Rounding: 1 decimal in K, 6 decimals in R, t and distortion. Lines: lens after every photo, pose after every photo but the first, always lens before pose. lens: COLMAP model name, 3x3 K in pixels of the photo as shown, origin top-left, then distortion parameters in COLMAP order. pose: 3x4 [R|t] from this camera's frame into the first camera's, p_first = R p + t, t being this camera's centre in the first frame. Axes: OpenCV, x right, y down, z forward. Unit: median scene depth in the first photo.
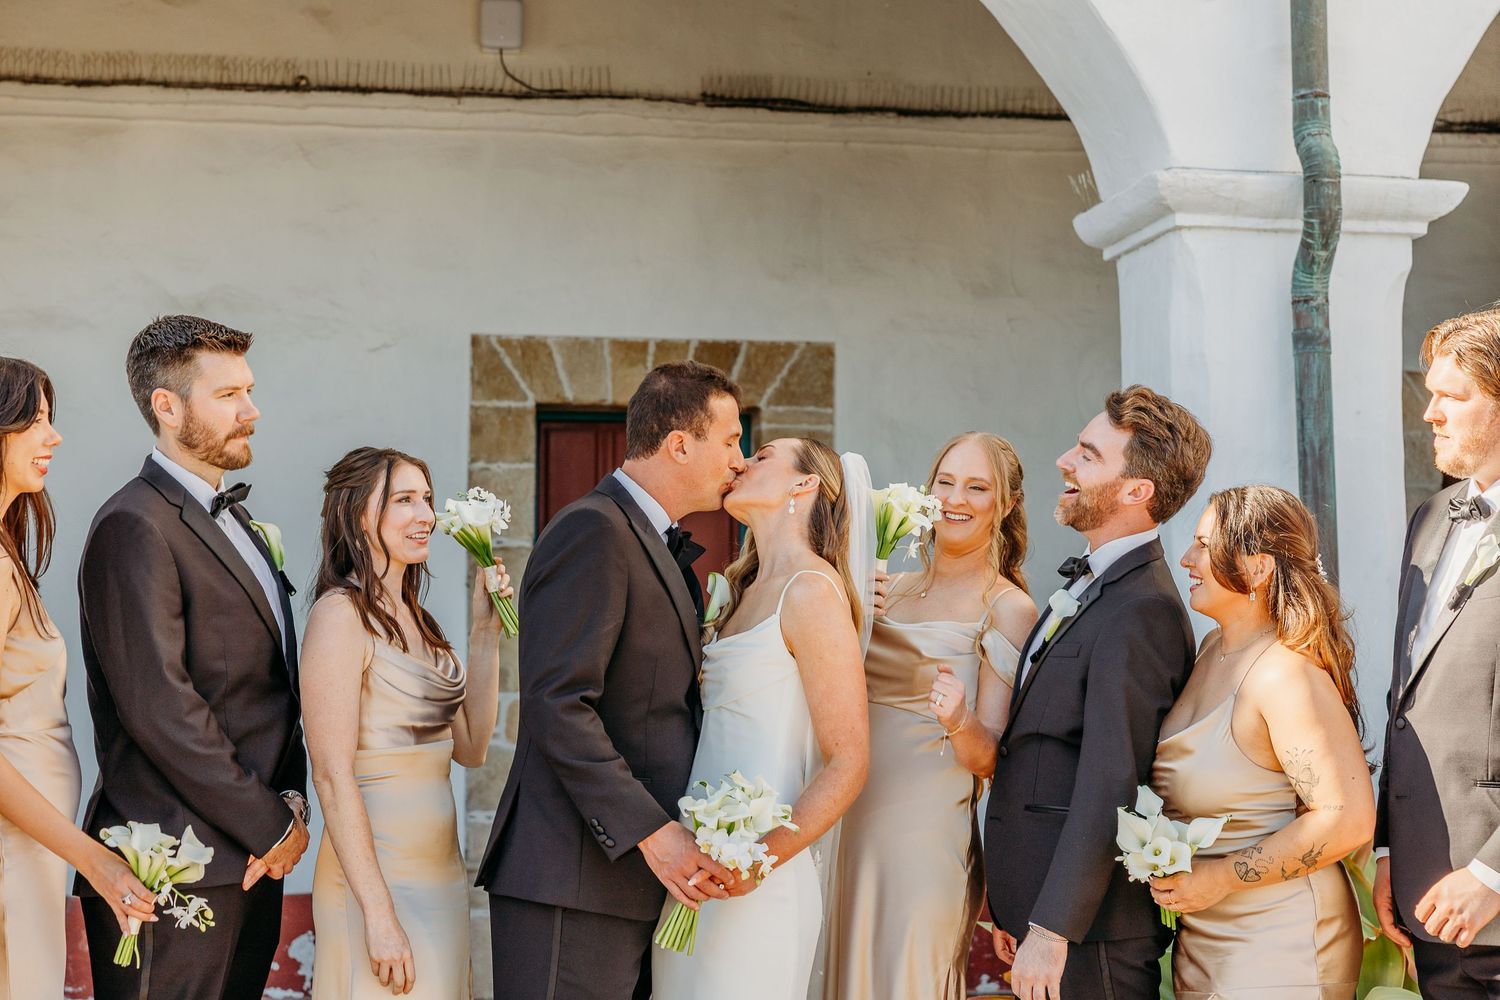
lens RADIAL K [[2972.2, 0, 750.0], [0, 2972.2, 500.0], [0, 0, 1]] dist [0.092314, -0.678650]
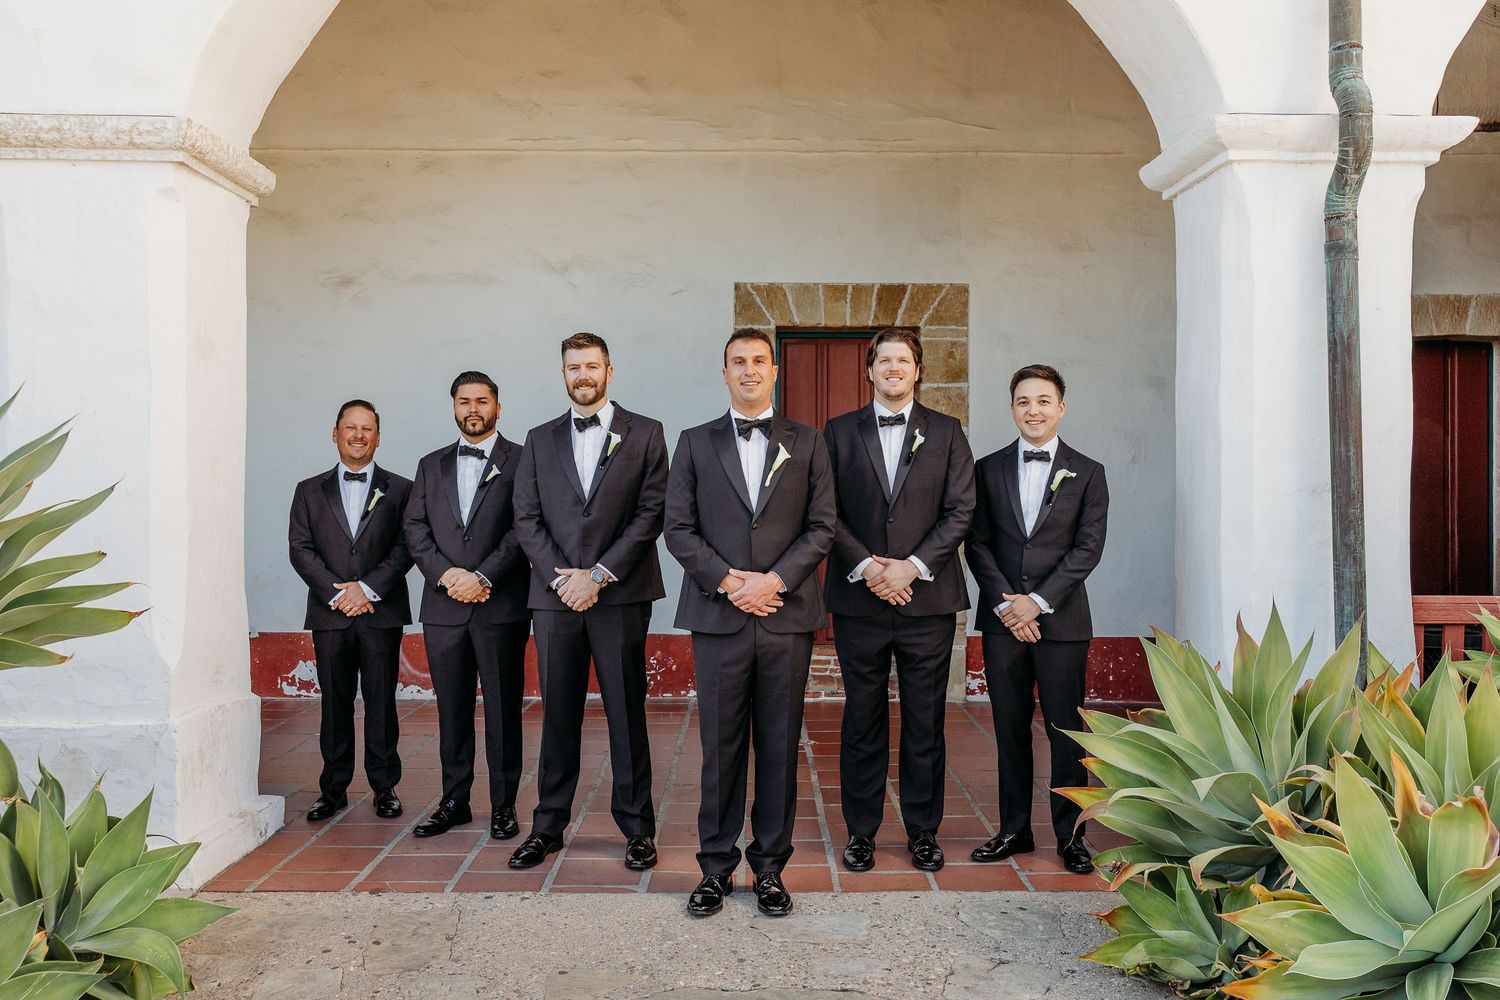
lens RADIAL K [[1396.1, 0, 750.0], [0, 1396.1, 500.0], [0, 0, 1]] dist [0.016114, 0.017641]
pose [[0.989910, 0.001221, -0.141692, 0.019310], [0.009923, 0.996911, 0.077916, 0.001418], [0.141349, -0.078535, 0.986840, 0.262781]]
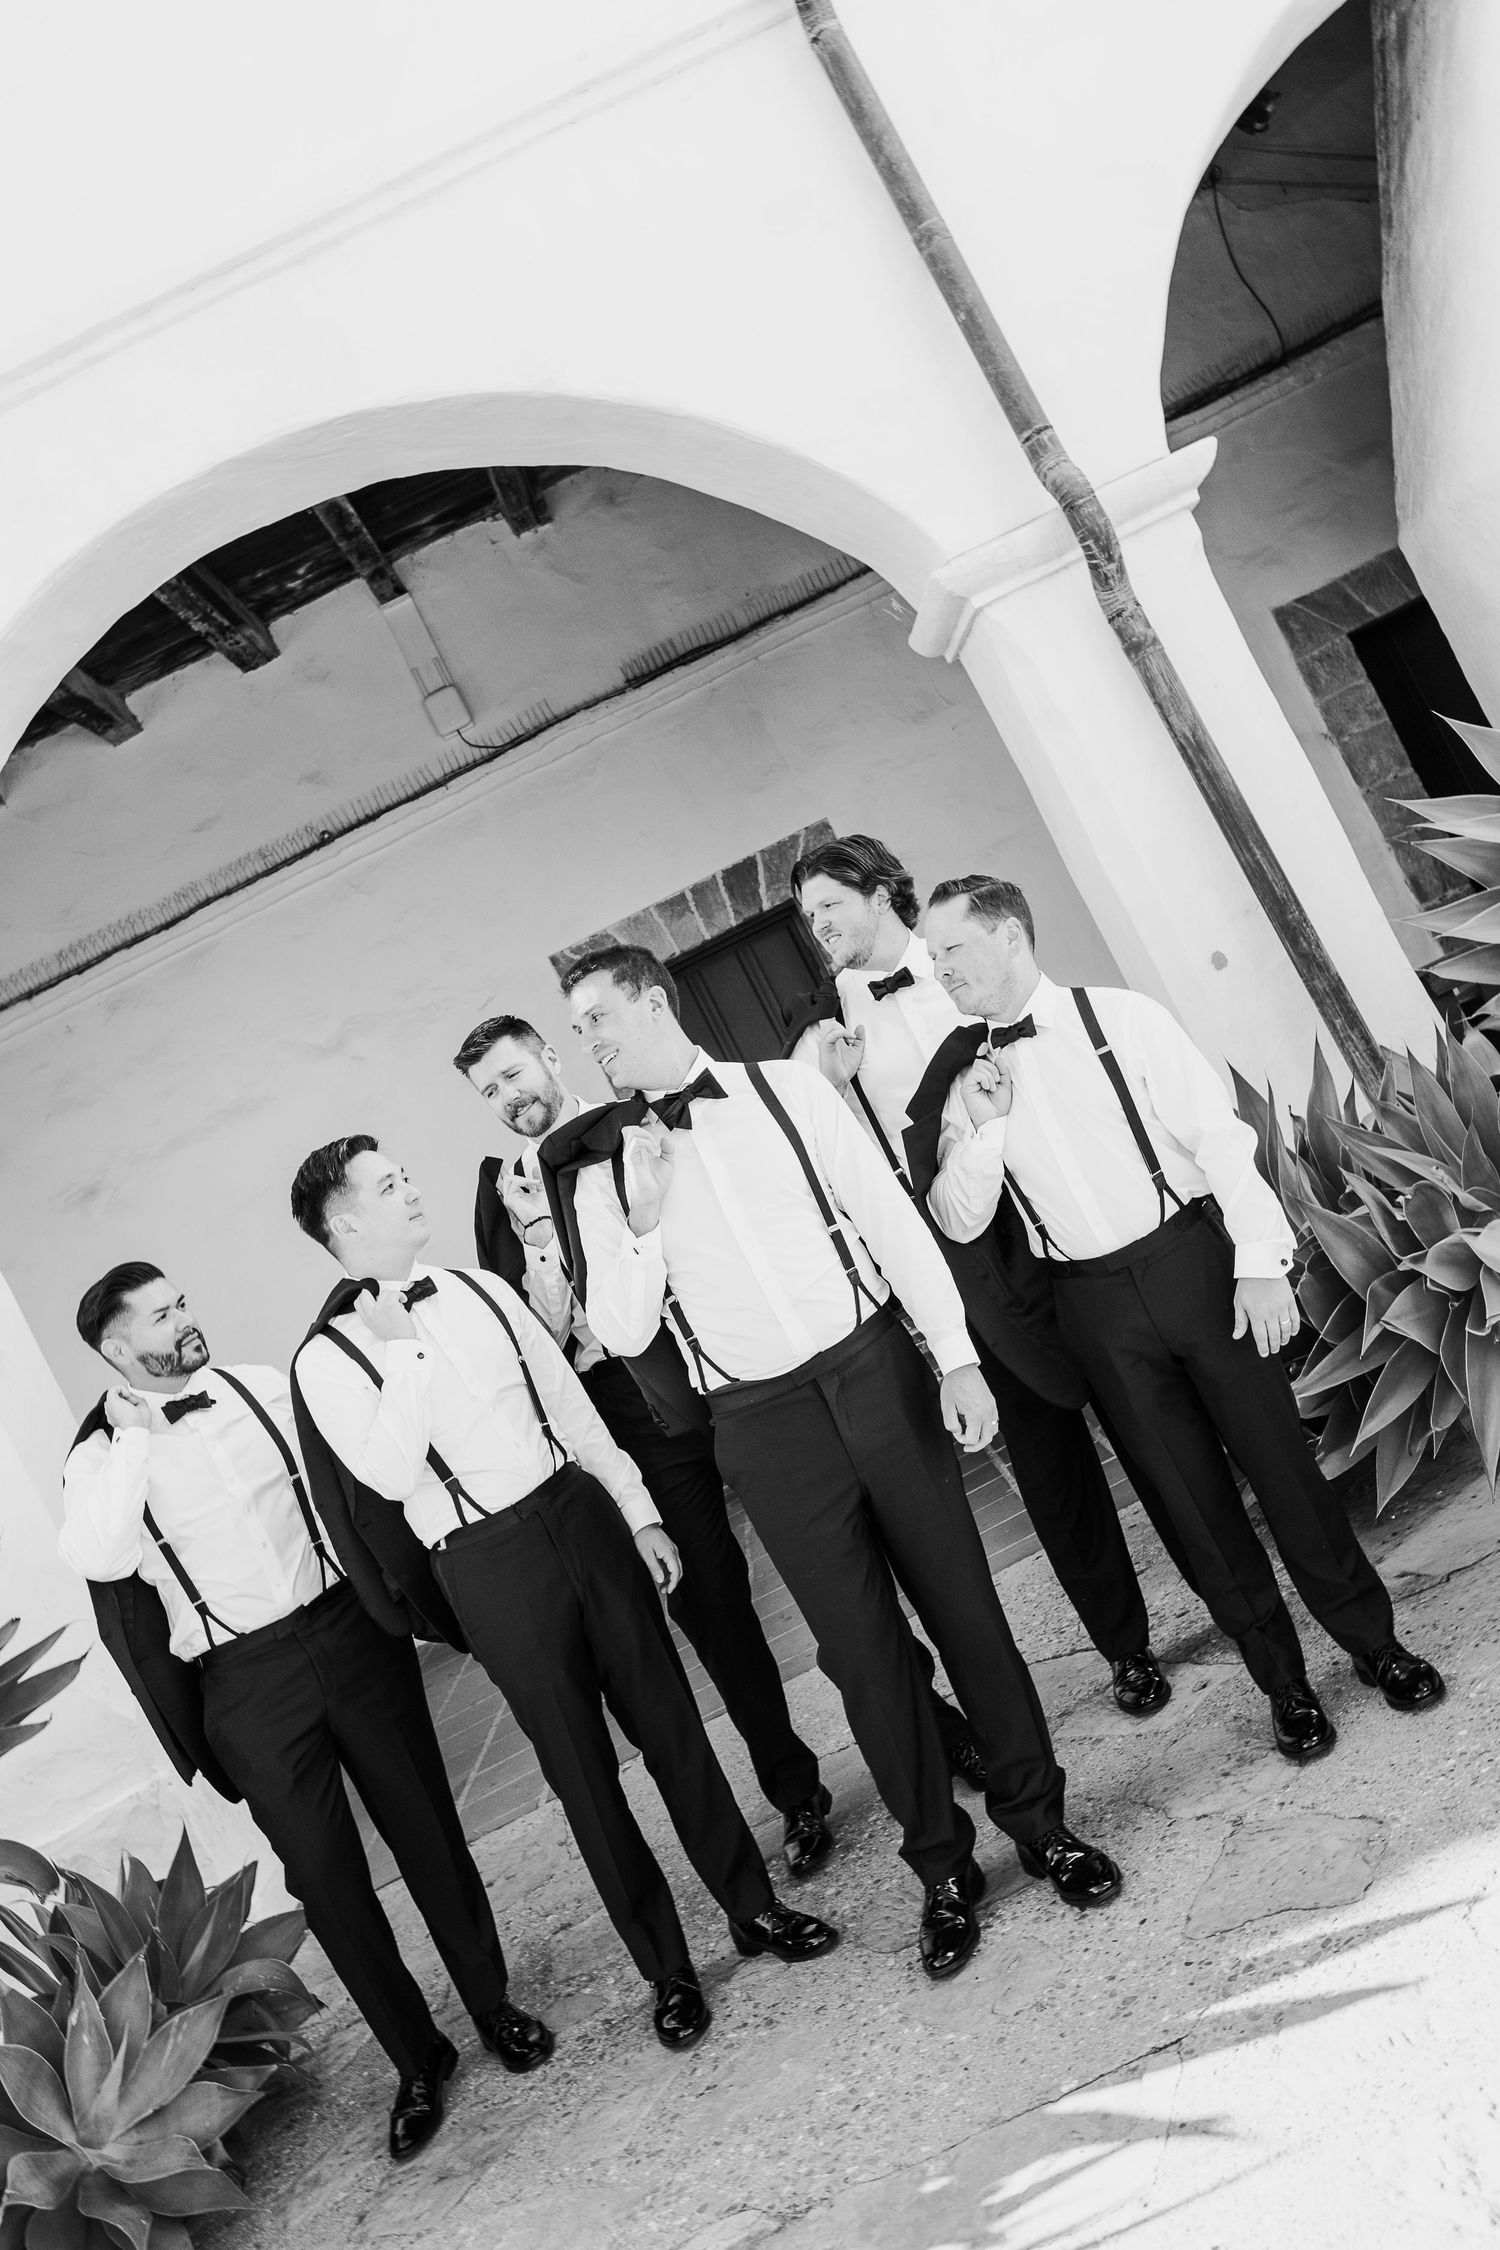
lens RADIAL K [[2150.2, 0, 751.7], [0, 2150.2, 1181.9], [0, 0, 1]] dist [-0.060407, 0.004797]
pose [[0.881014, -0.448636, -0.150136, 0.065979], [0.463049, 0.882777, 0.079307, -0.007120], [0.096956, -0.139390, 0.985479, 0.152637]]
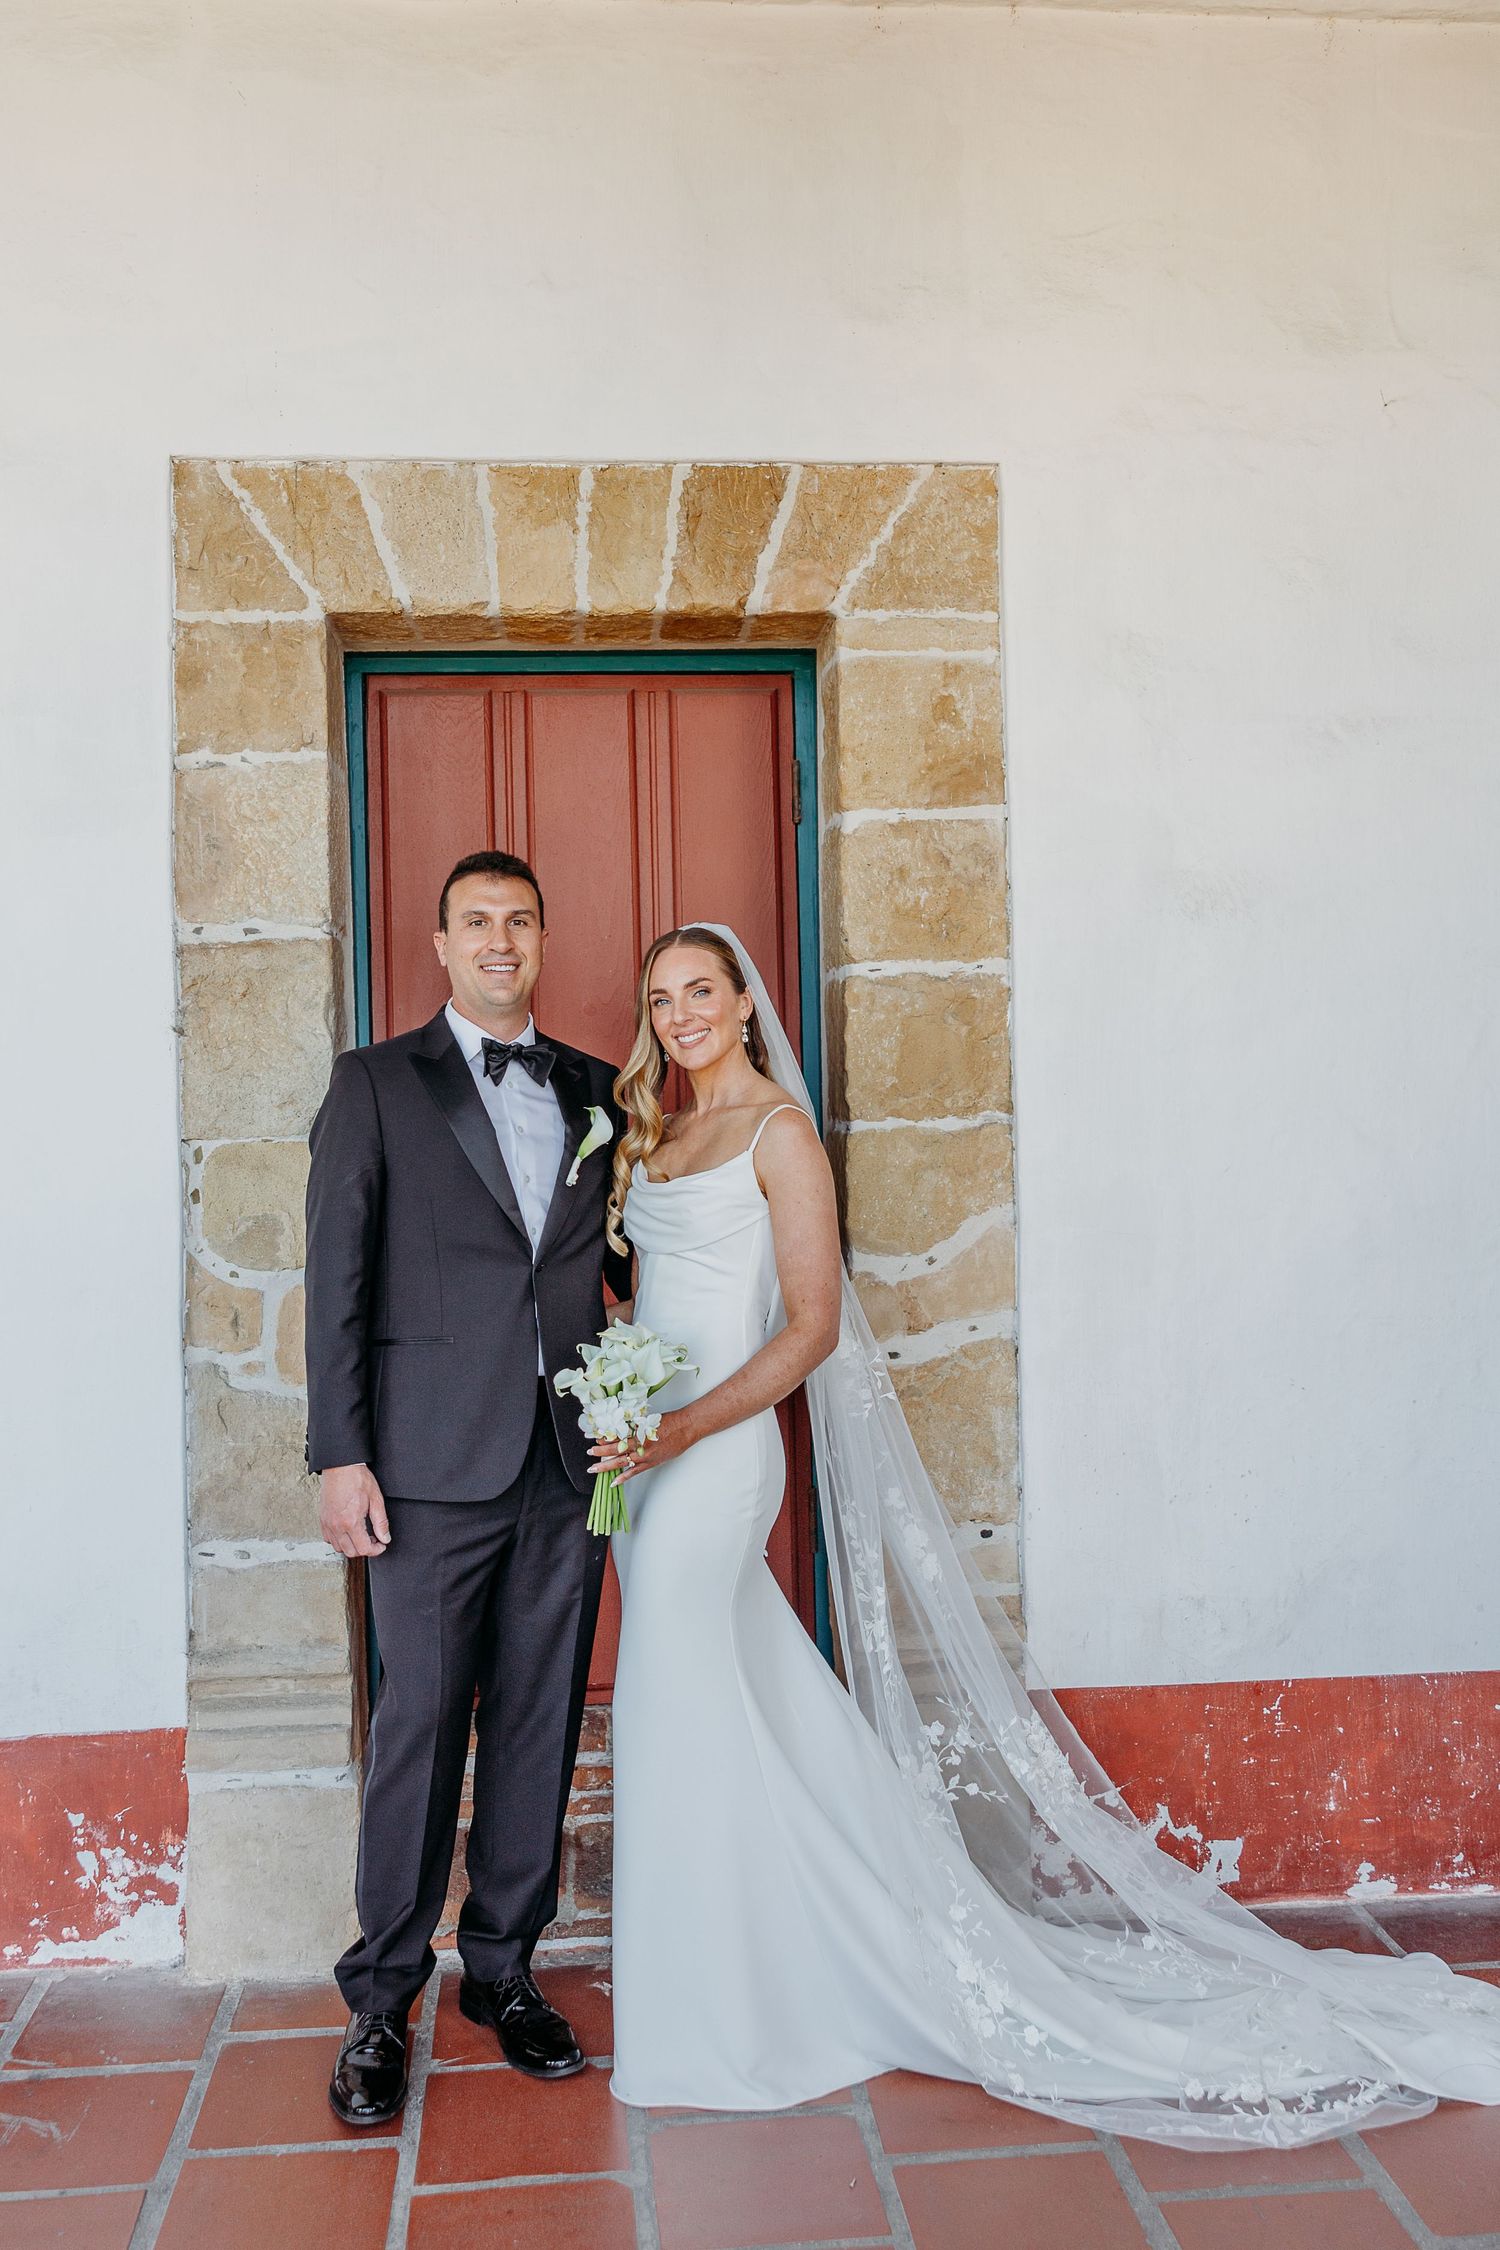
lens RADIAL K [[1813.0, 0, 708.7], [0, 1813.0, 1067.1], [0, 0, 1]] dist [0.011122, 0.000793]
pose [[0.998152, -0.025138, -0.055324, -0.002068], [0.029034, 0.997069, 0.070791, 0.017222], [0.053382, -0.072266, 0.995956, 0.731980]]
